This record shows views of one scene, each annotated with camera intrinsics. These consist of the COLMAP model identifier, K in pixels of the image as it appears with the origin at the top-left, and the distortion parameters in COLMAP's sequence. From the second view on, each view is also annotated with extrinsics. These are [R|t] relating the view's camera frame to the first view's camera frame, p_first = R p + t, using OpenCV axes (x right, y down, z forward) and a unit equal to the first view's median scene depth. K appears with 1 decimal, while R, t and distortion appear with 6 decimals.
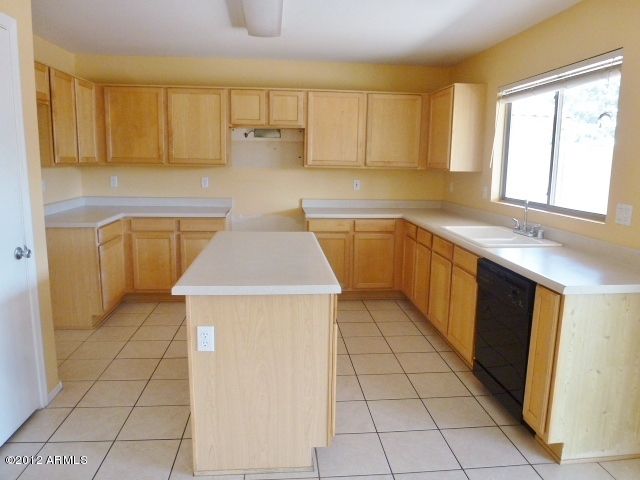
lens RADIAL K [[481.0, 0, 320.0], [0, 481.0, 240.0], [0, 0, 1]] dist [-0.031422, 0.002458]
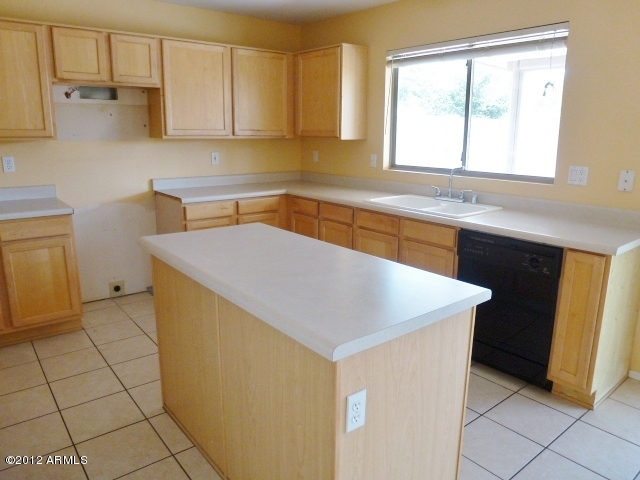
lens RADIAL K [[481.0, 0, 320.0], [0, 481.0, 240.0], [0, 0, 1]] dist [-0.031422, 0.002458]
pose [[0.833480, -0.131856, 0.536586, -0.268101], [0.097075, 0.990949, 0.092721, -0.037024], [-0.543955, -0.025192, 0.838736, 0.213441]]
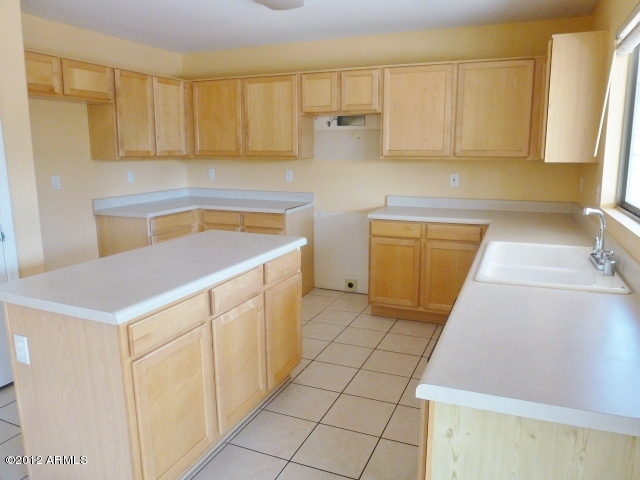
lens RADIAL K [[472.4, 0, 320.0], [0, 472.4, 240.0], [0, 0, 1]] dist [-0.035517, 0.002453]
pose [[0.878120, 0.071156, -0.473119, 0.289206], [-0.063482, 0.997464, 0.032192, -0.029223], [0.474209, 0.001766, 0.880410, 0.223615]]
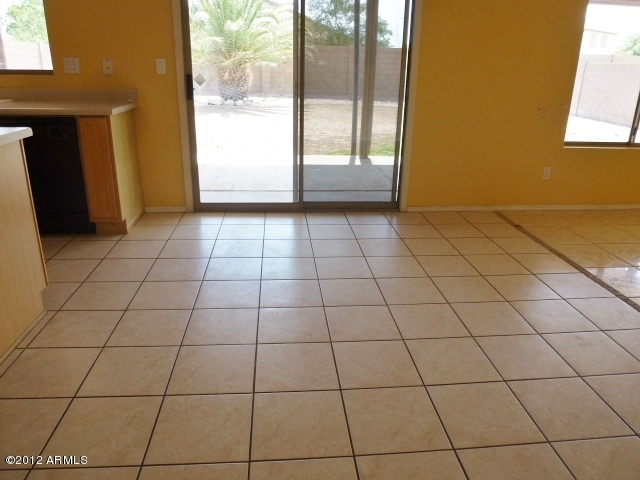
lens RADIAL K [[472.4, 0, 320.0], [0, 472.4, 240.0], [0, 0, 1]] dist [-0.035517, 0.002453]
pose [[0.019512, -0.351222, 0.936089, -0.441886], [0.143682, 0.927534, 0.345017, 0.029224], [-0.989432, 0.127767, 0.068563, 0.139070]]
